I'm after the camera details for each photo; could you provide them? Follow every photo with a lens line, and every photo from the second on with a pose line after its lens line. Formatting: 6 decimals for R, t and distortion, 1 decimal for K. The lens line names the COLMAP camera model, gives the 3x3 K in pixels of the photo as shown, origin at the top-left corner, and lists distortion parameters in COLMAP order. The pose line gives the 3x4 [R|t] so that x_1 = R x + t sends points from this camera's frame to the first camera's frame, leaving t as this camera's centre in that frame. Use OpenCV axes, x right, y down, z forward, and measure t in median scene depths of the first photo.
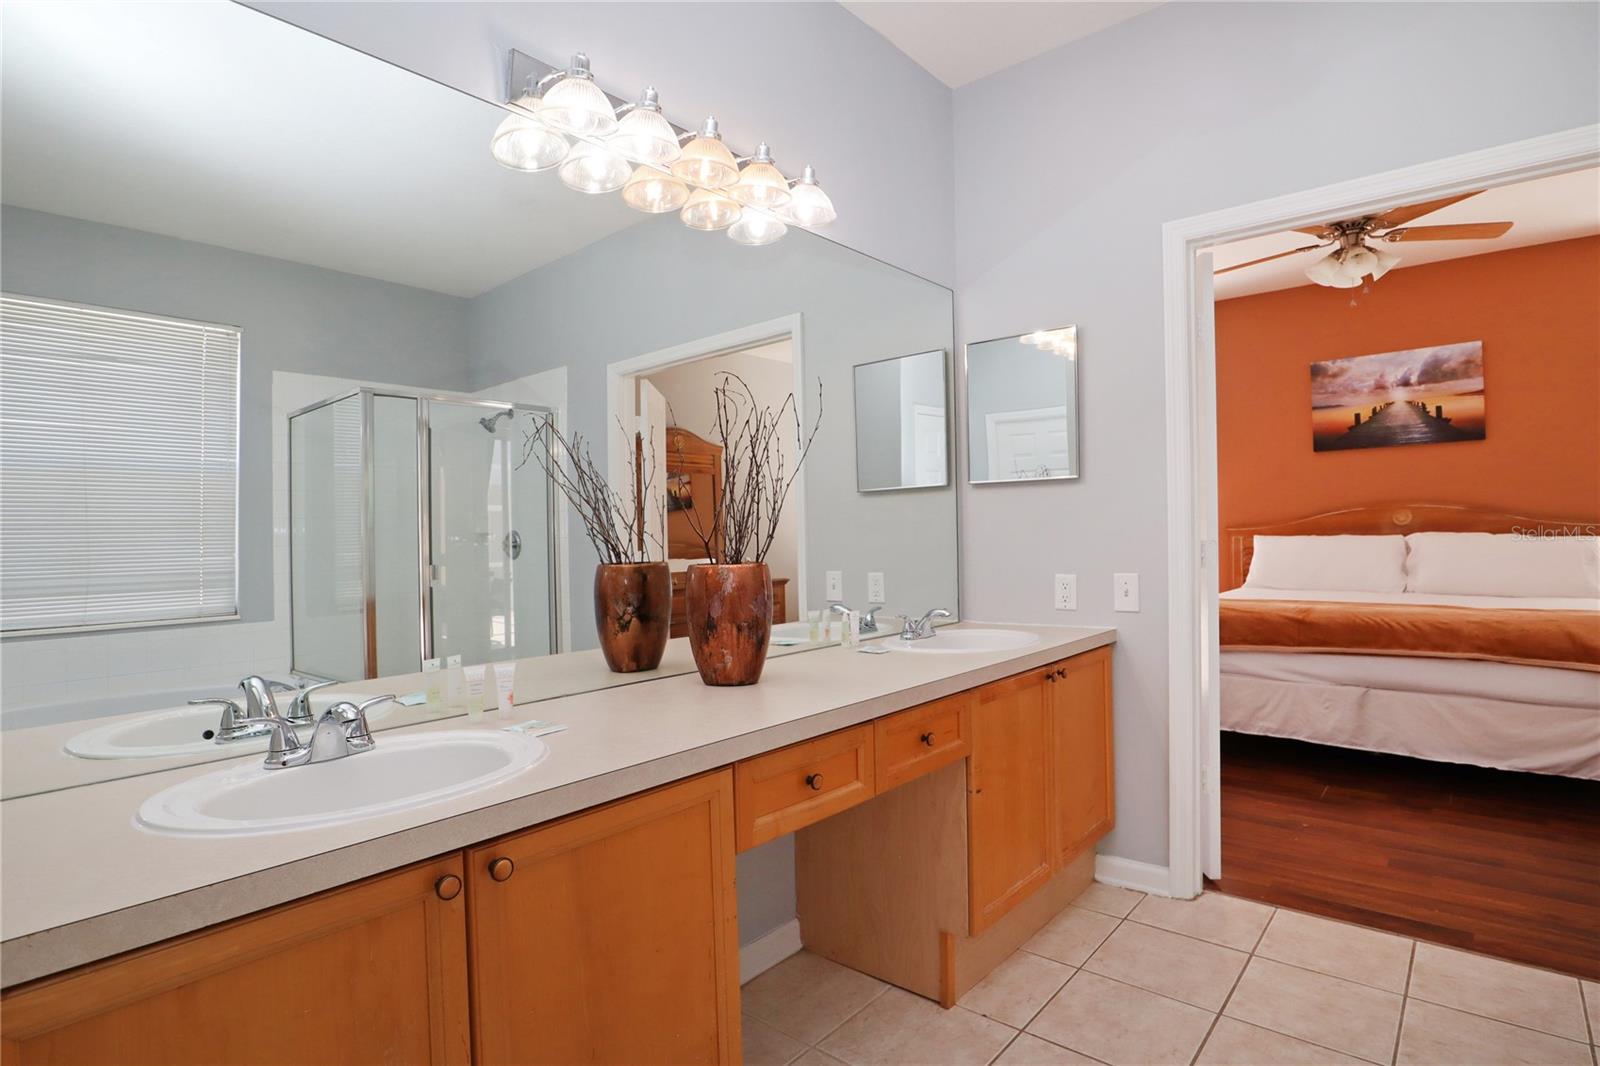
lens RADIAL K [[815.3, 0, 828.6], [0, 815.3, 534.3], [0, 0, 1]] dist [-0.048557, 0.018488]
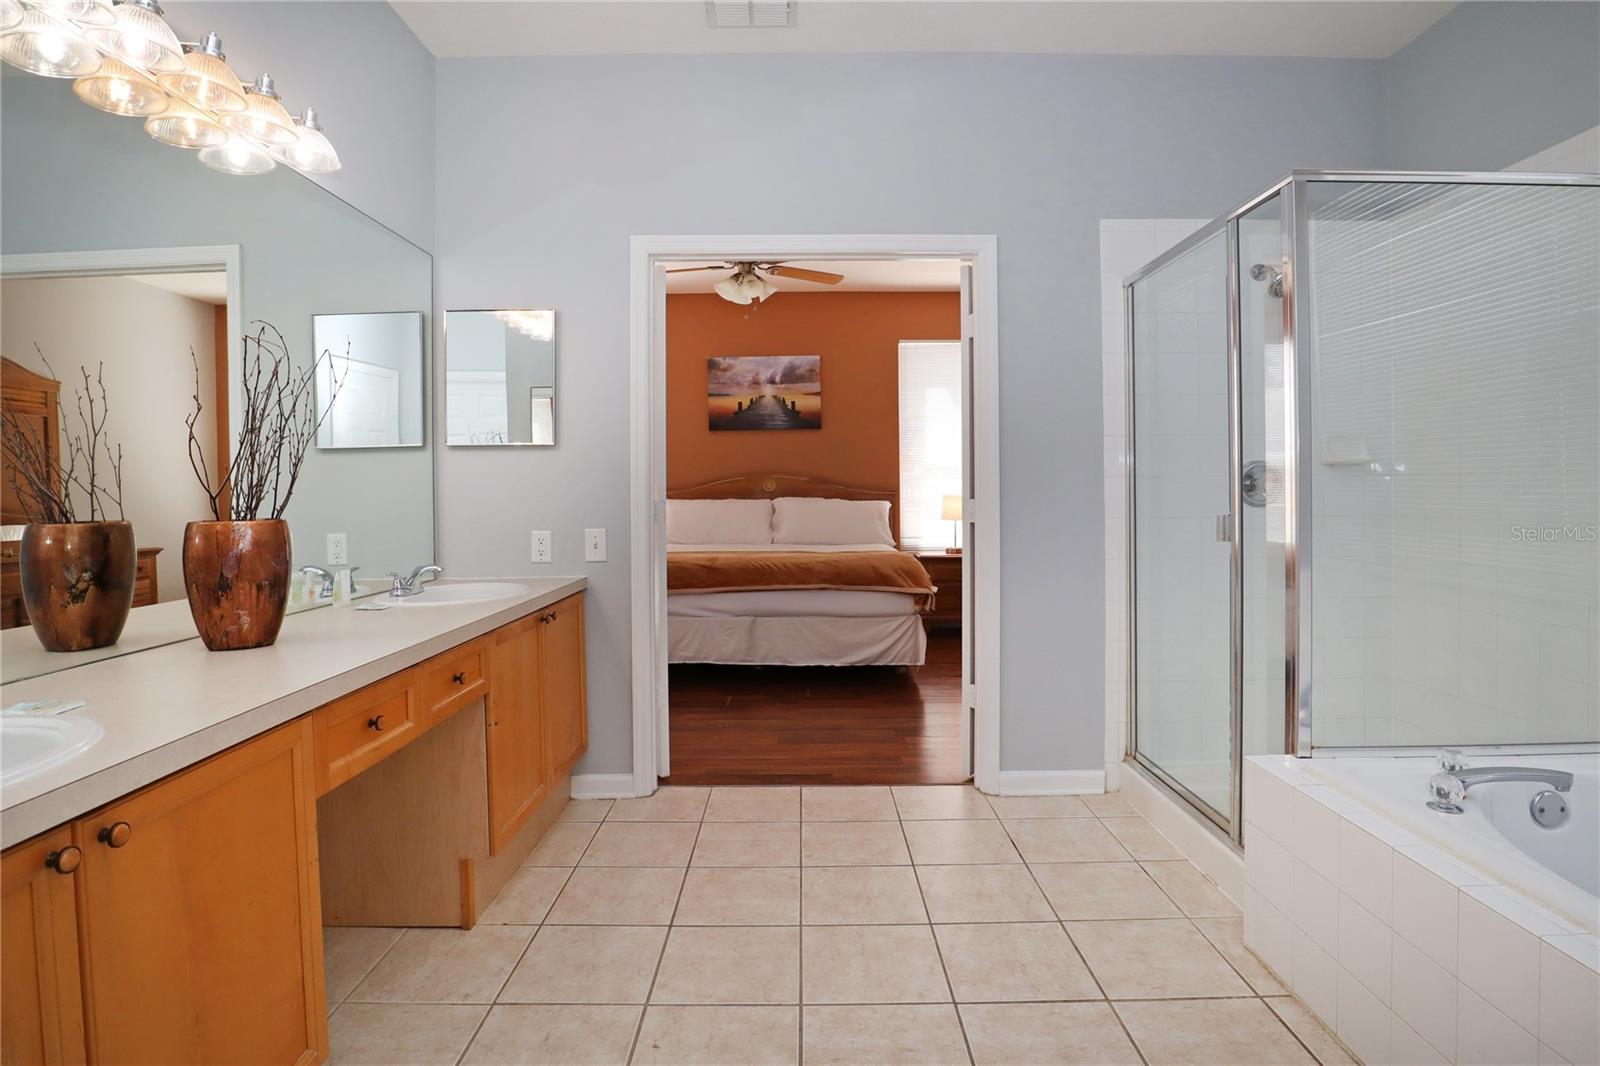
lens RADIAL K [[820.6, 0, 794.6], [0, 820.6, 497.0], [0, 0, 1]] dist [-0.022463, 0.002564]
pose [[0.776793, 0.008520, 0.629698, -0.150498], [-0.006631, 0.999964, -0.005350, 0.006828], [-0.629721, -0.000020, 0.776822, -0.094352]]
